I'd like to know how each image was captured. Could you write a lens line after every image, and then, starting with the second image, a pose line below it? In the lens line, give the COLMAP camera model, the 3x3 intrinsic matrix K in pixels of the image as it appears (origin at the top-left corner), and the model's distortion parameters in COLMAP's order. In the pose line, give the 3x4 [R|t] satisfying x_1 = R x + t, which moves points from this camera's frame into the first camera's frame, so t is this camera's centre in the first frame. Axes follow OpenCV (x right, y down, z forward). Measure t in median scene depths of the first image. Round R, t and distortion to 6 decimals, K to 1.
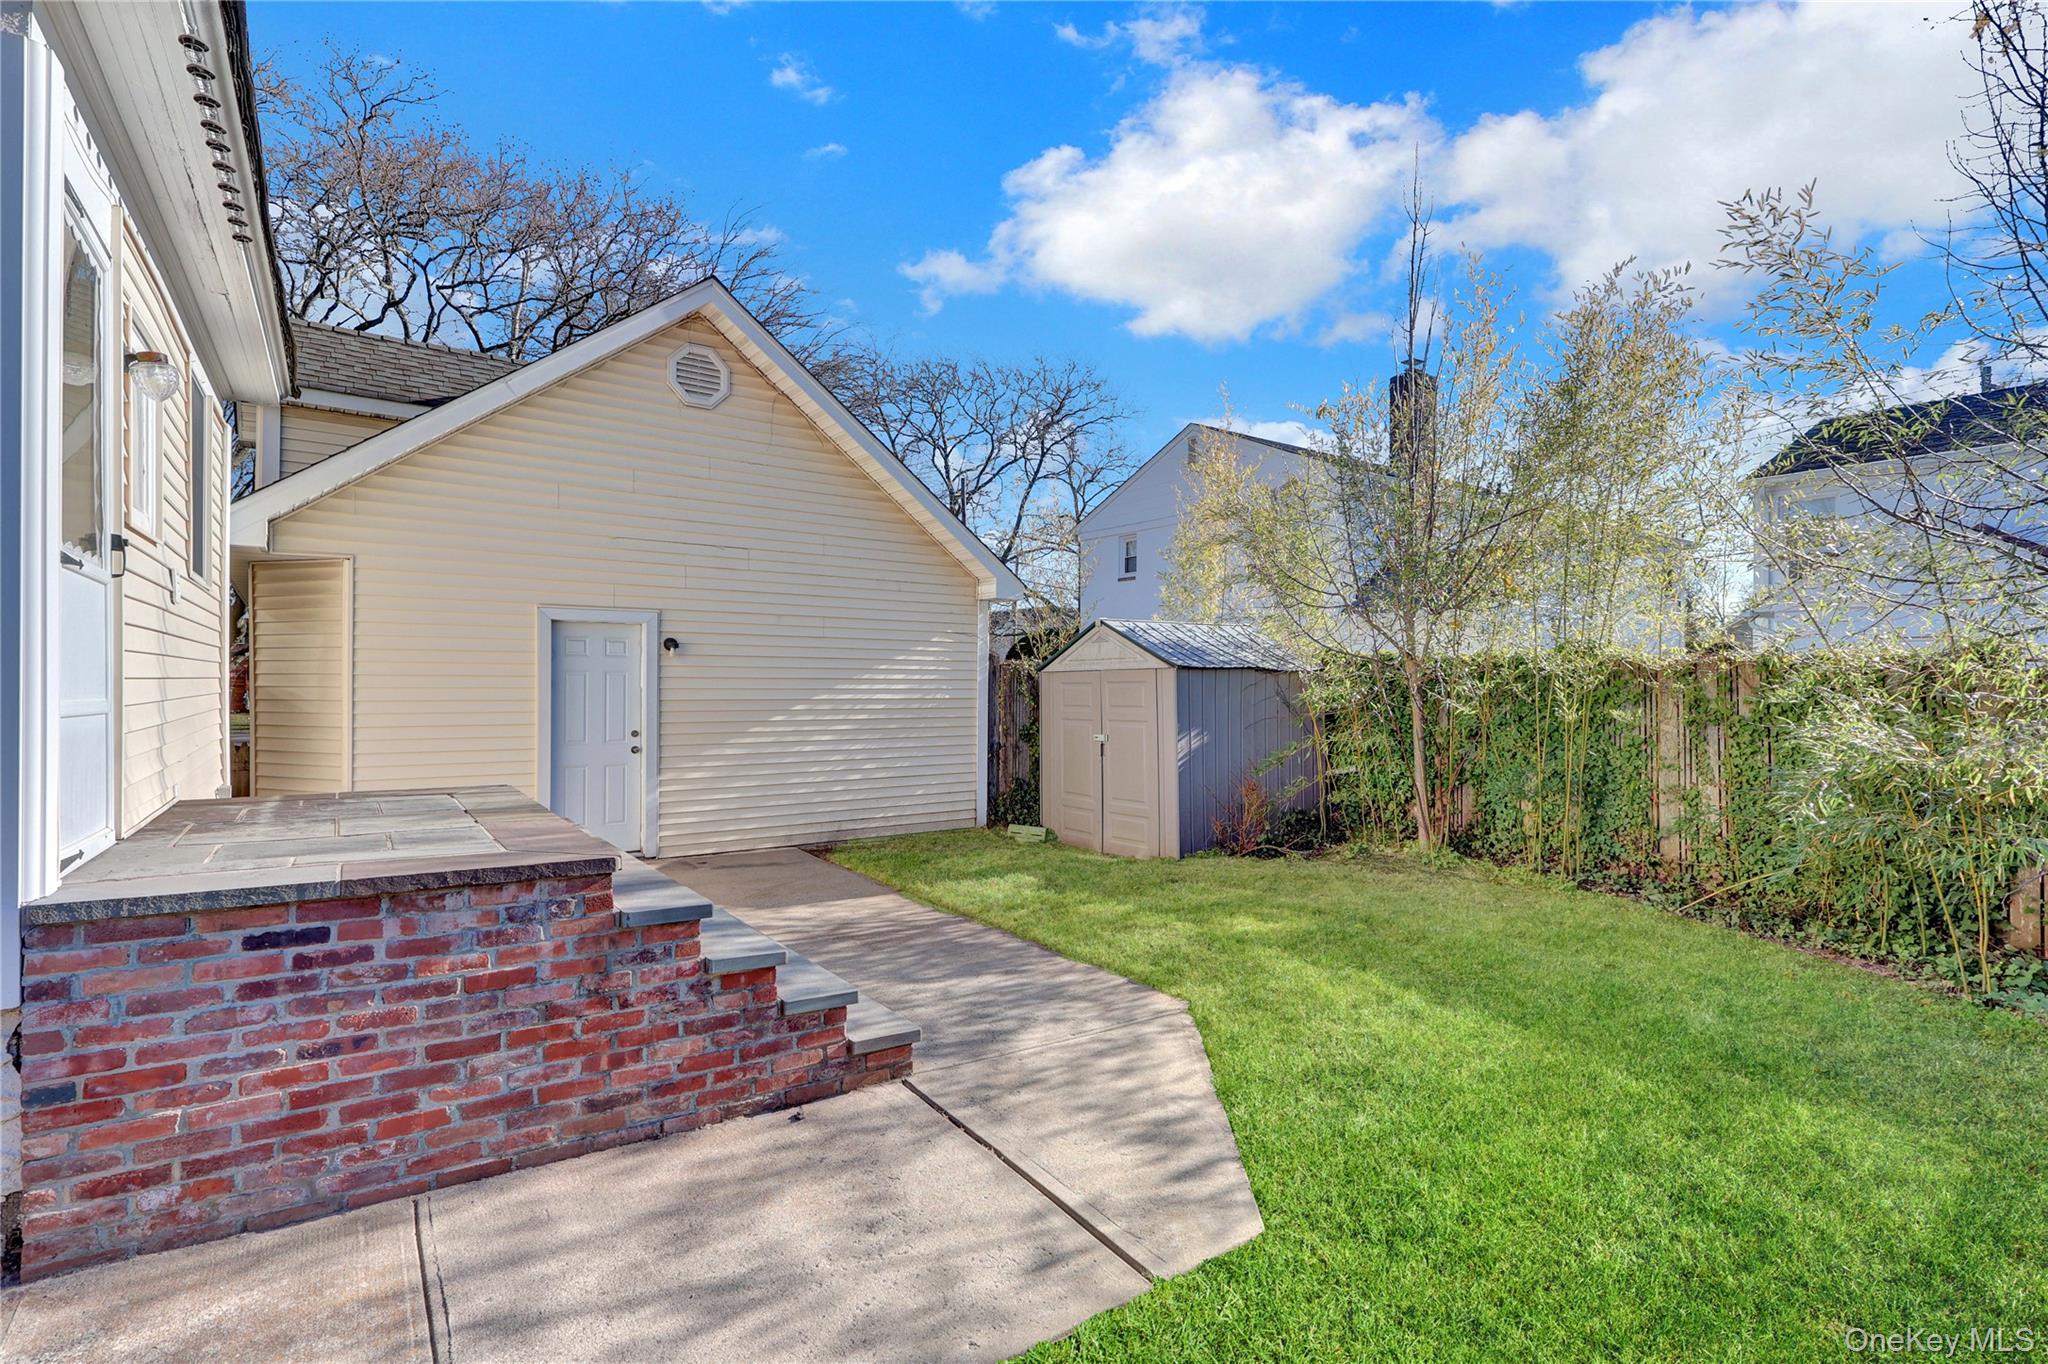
lens RADIAL K [[956.9, 0, 1030.1], [0, 956.9, 682.0], [0, 0, 1]] dist [-0.000415, 0.000981]
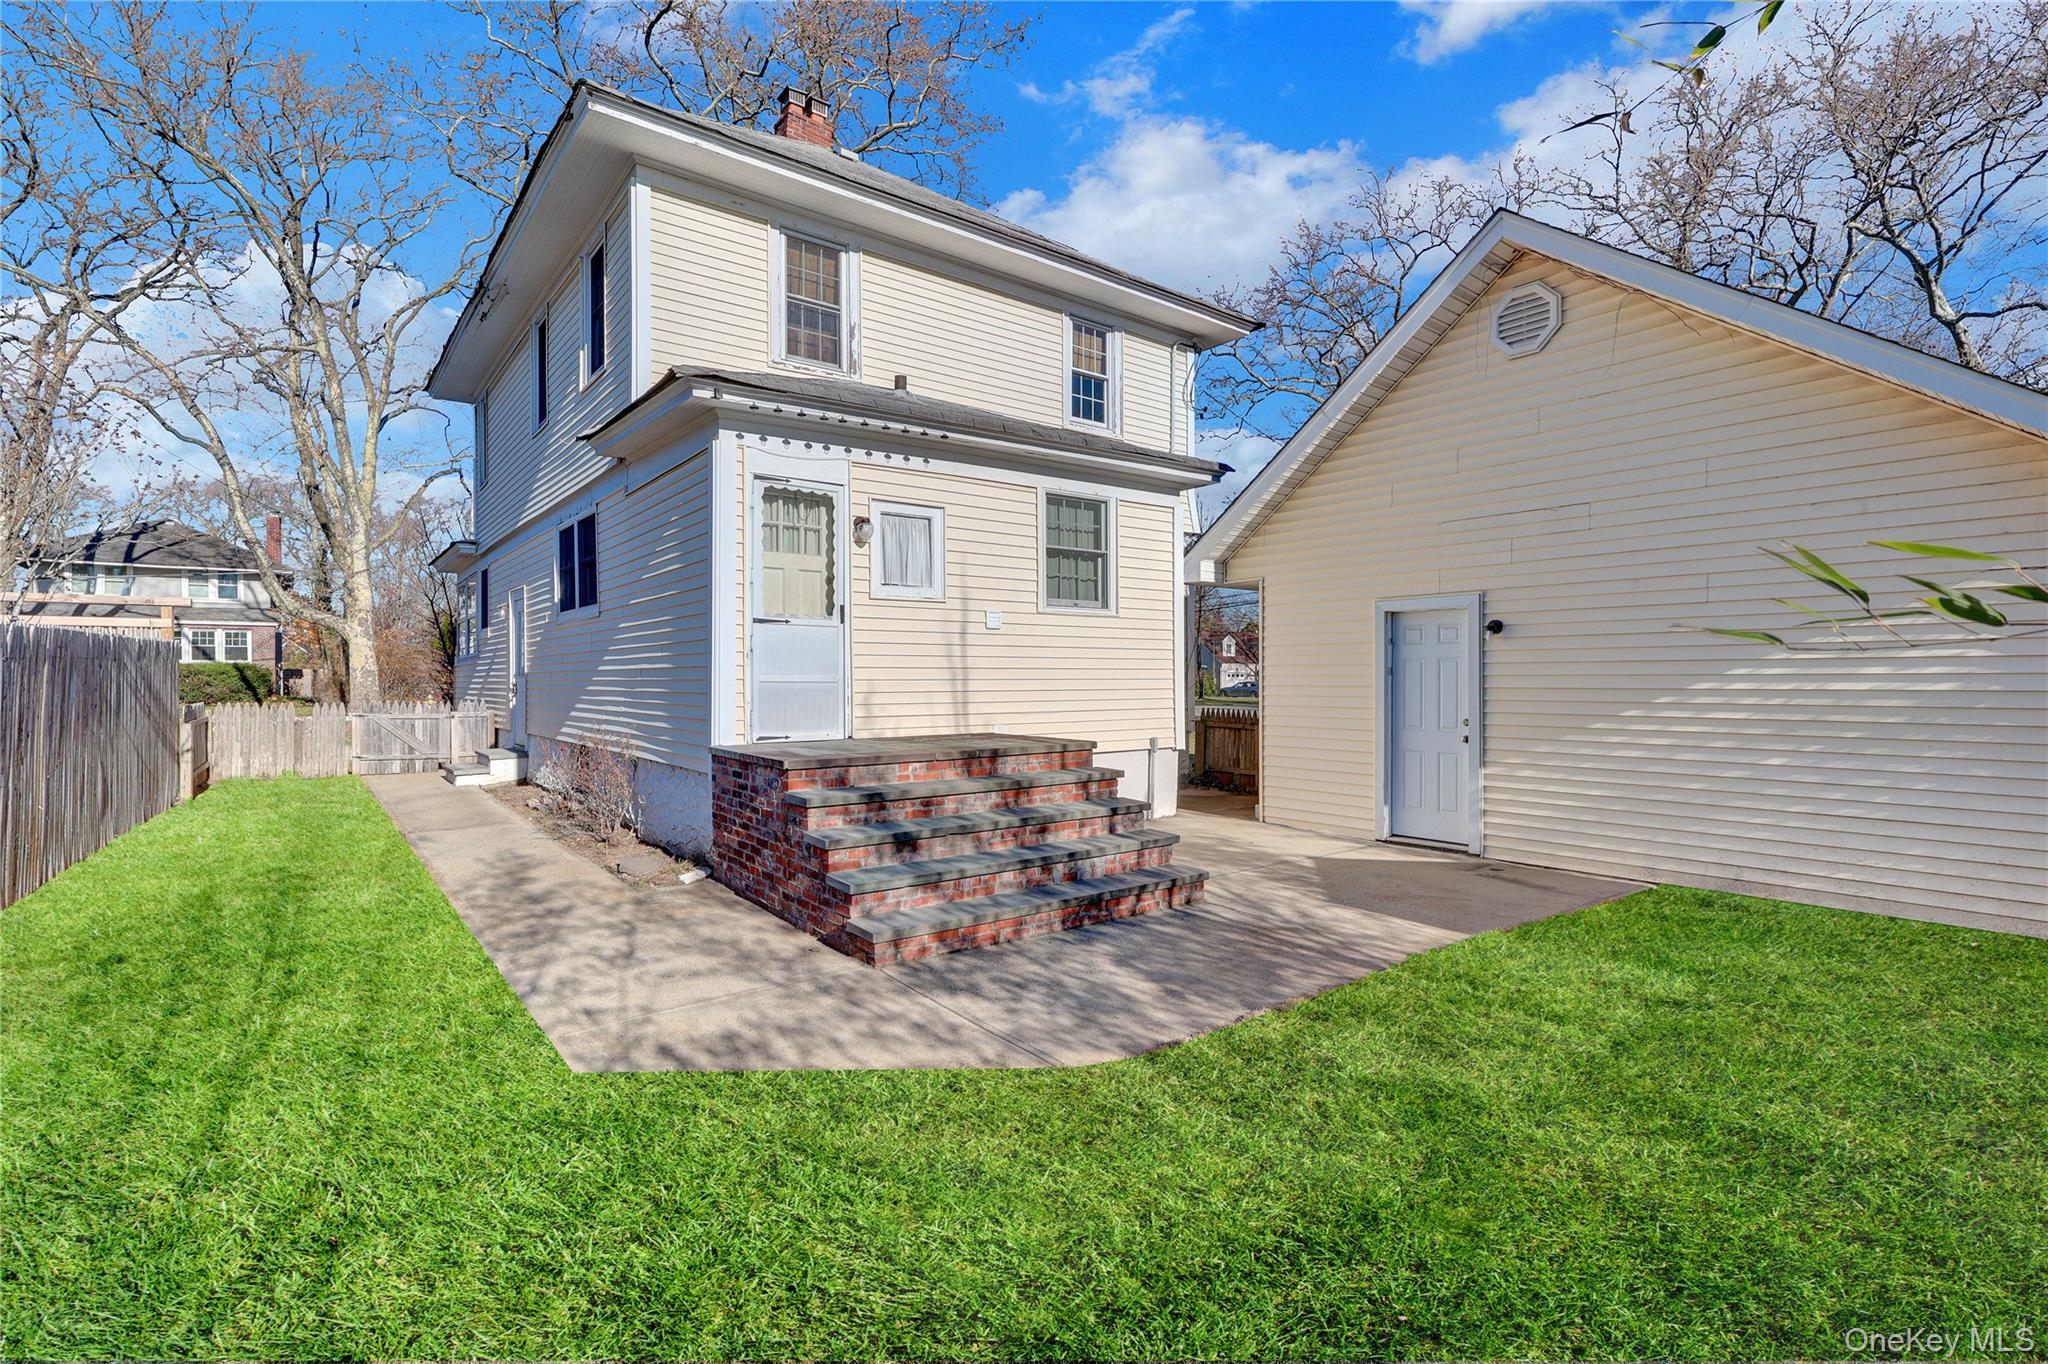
lens RADIAL K [[956.9, 0, 1031.5], [0, 956.9, 681.2], [0, 0, 1]] dist [-0.000415, 0.000981]
pose [[0.048297, -0.003675, -0.998826, 0.984427], [0.002459, 0.999991, -0.003561, 0.028114], [0.998830, -0.002285, 0.048306, 0.974987]]
